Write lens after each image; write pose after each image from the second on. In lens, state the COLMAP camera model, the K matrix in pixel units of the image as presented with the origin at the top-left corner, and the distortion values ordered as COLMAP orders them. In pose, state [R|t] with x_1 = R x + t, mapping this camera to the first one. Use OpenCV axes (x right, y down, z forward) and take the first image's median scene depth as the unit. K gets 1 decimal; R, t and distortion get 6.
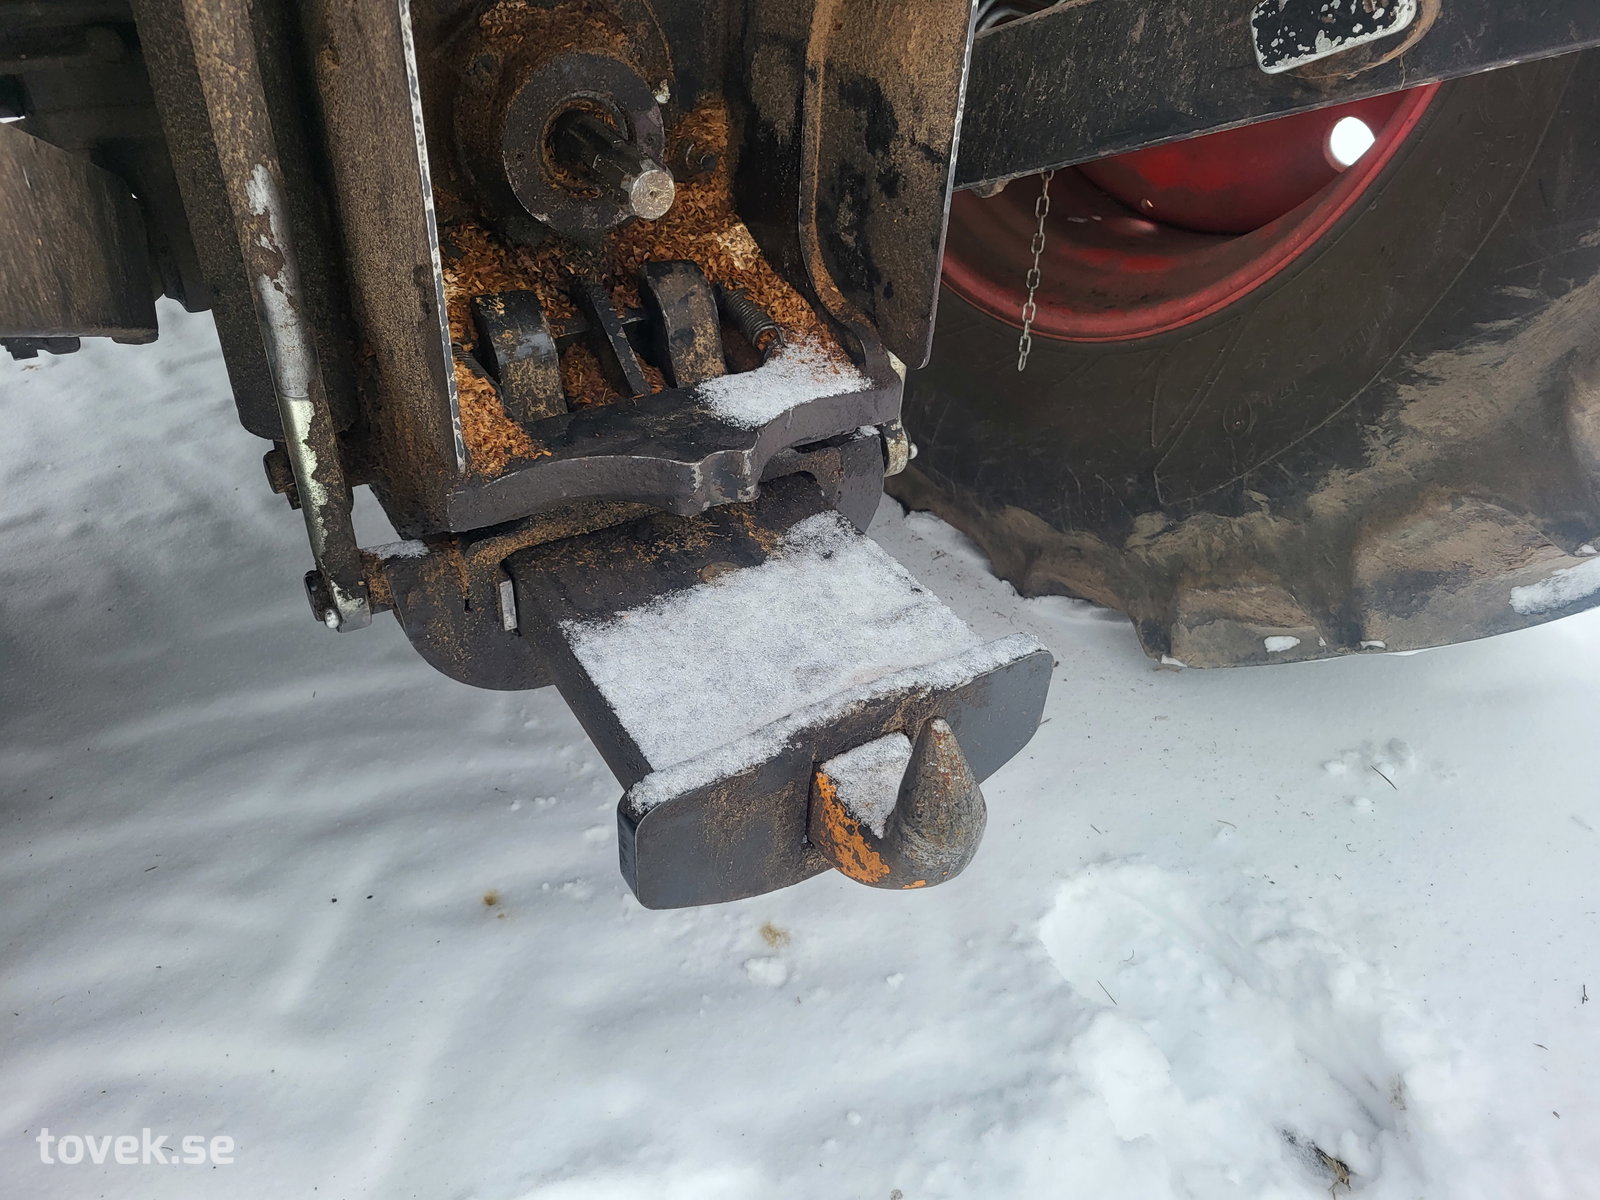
lens RADIAL K [[1216.2, 0, 800.0], [0, 1216.2, 600.0], [0, 0, 1]] dist [0.039613, -0.003634]
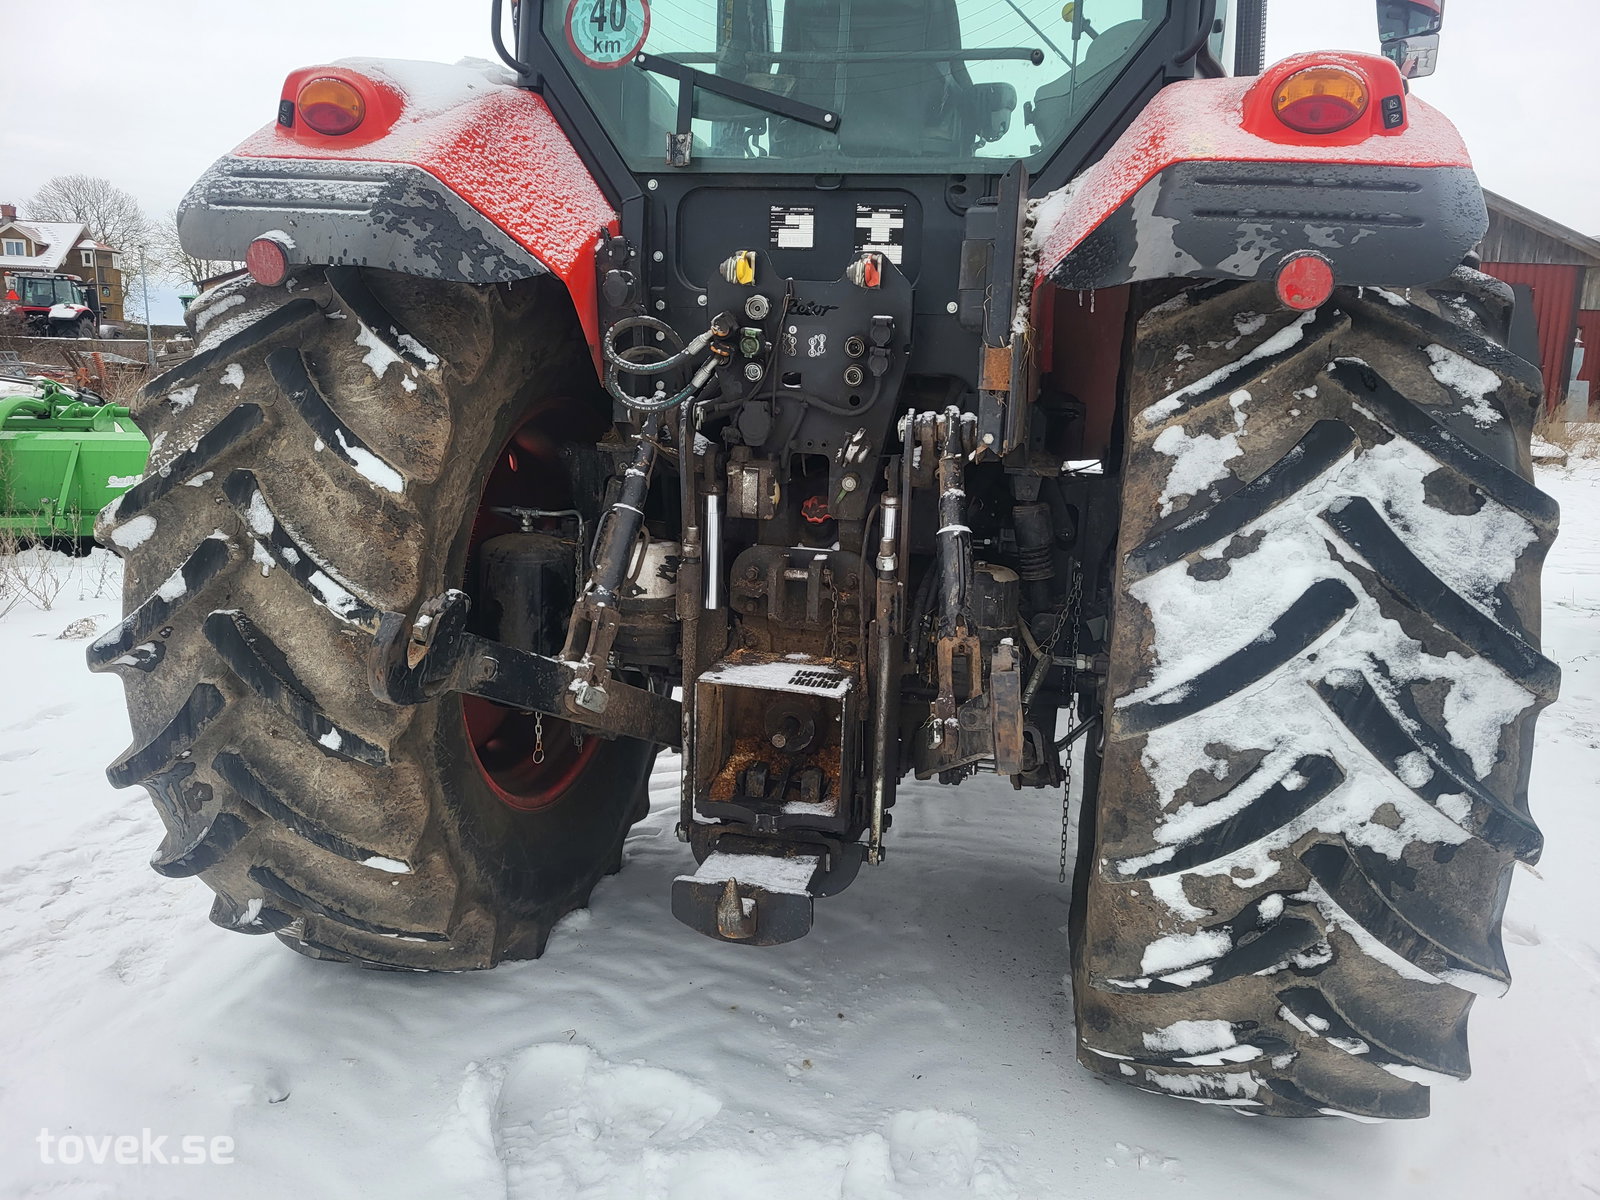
lens RADIAL K [[1182.3, 0, 810.6], [0, 1182.3, 582.5], [0, 0, 1]] dist [0.048648, -0.003663]
pose [[0.719022, 0.118982, -0.684727, 1.810278], [-0.416166, 0.862778, -0.287089, 0.177819], [0.556608, 0.491383, 0.669873, -1.189394]]
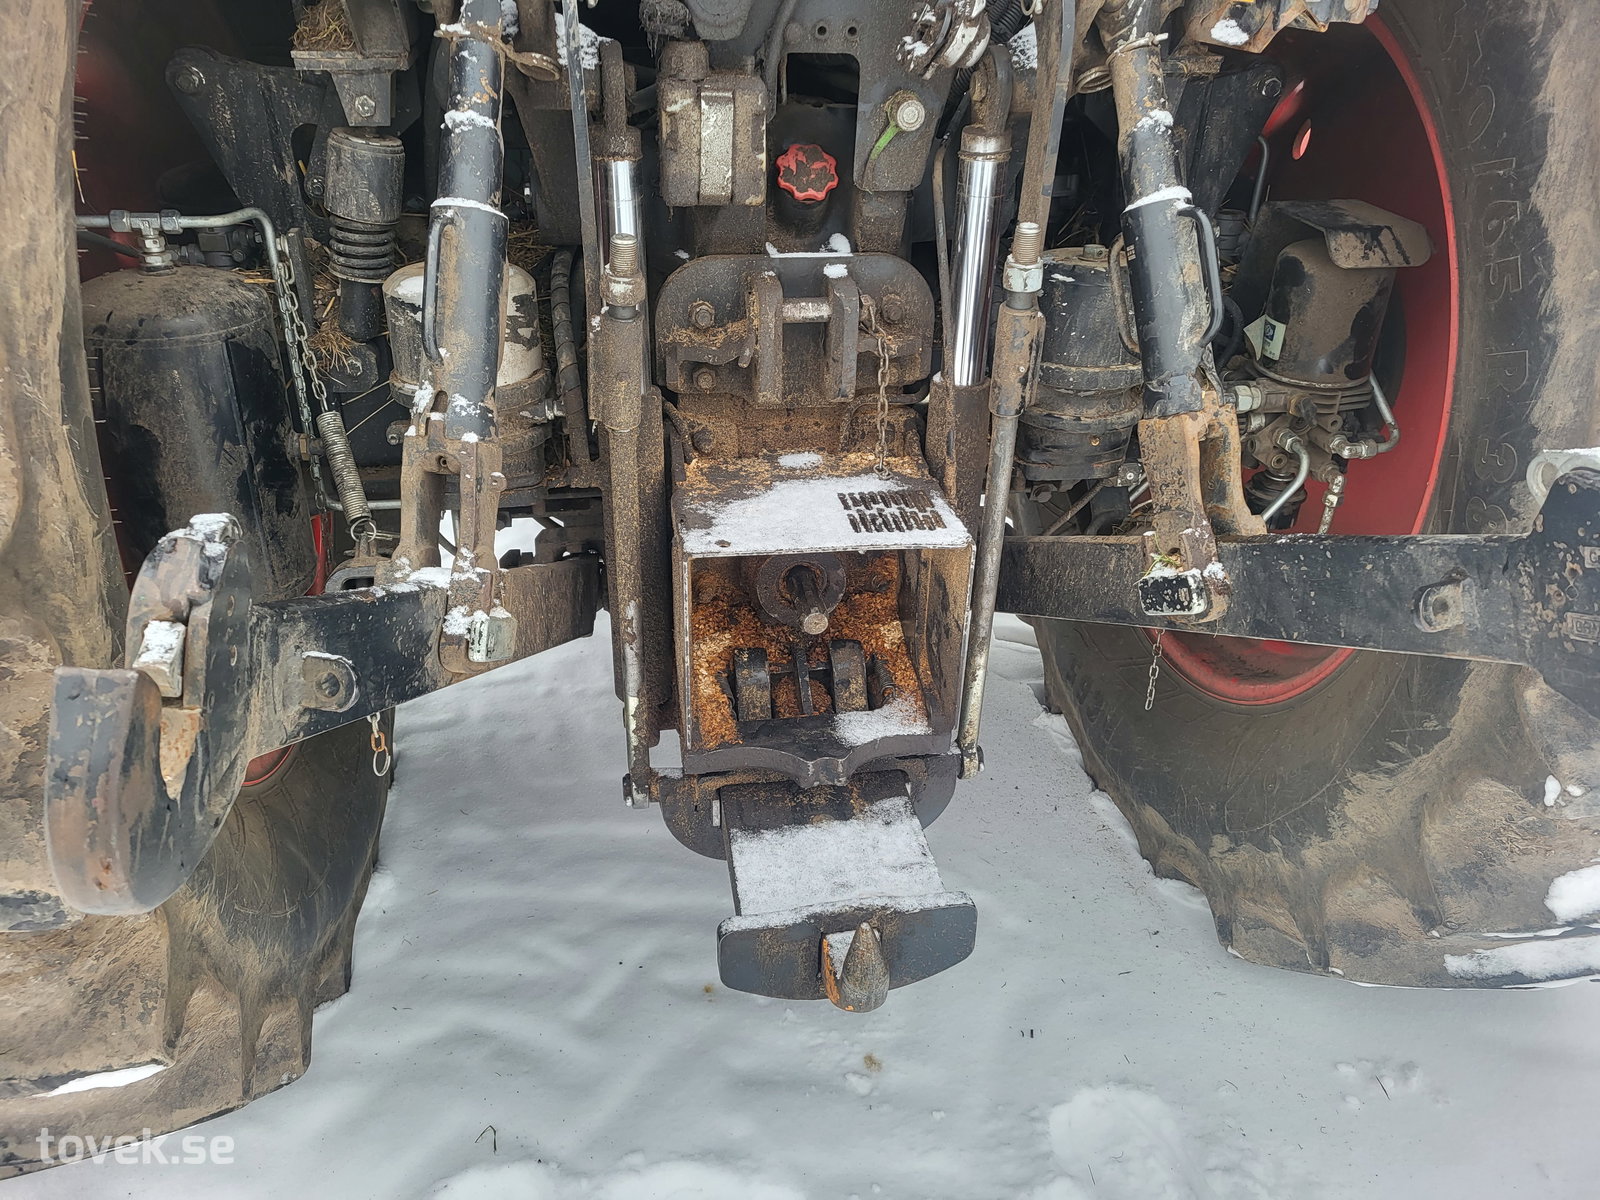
lens RADIAL K [[1210.2, 0, 805.9], [0, 1210.2, 601.4], [0, 0, 1]] dist [0.052041, -0.025523]
pose [[0.928132, 0.154480, -0.338683, 0.417808], [-0.203281, 0.972521, -0.113488, -0.114551], [0.311845, 0.174180, 0.934031, -0.668769]]
